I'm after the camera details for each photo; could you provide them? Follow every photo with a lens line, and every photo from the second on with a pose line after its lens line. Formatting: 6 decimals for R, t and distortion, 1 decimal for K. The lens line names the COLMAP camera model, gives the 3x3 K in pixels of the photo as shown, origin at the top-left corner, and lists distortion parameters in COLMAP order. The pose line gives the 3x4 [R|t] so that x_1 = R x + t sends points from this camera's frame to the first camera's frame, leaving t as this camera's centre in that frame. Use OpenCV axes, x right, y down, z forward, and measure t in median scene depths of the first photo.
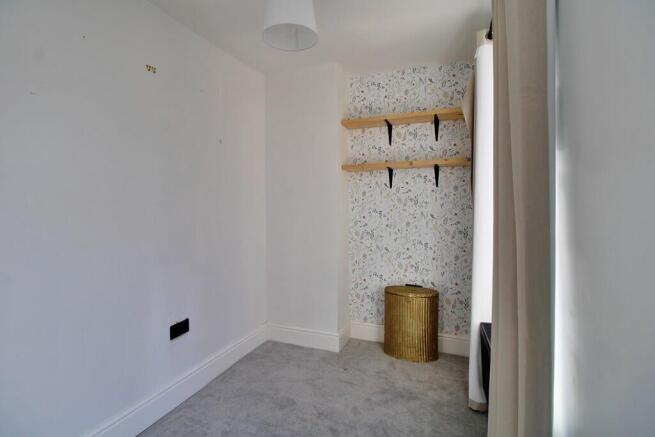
lens RADIAL K [[300.8, 0, 324.7], [0, 300.8, 215.6], [0, 0, 1]] dist [-0.013250, -0.001406]
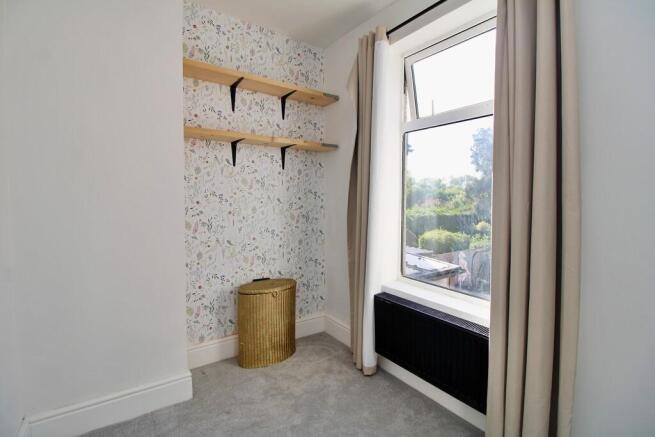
lens RADIAL K [[300.8, 0, 326.4], [0, 300.8, 215.1], [0, 0, 1]] dist [-0.013250, -0.001406]
pose [[0.552475, -0.043725, 0.832382, -0.324955], [0.008165, 0.998859, 0.047050, 0.004113], [-0.833490, -0.019197, 0.552201, 0.355021]]
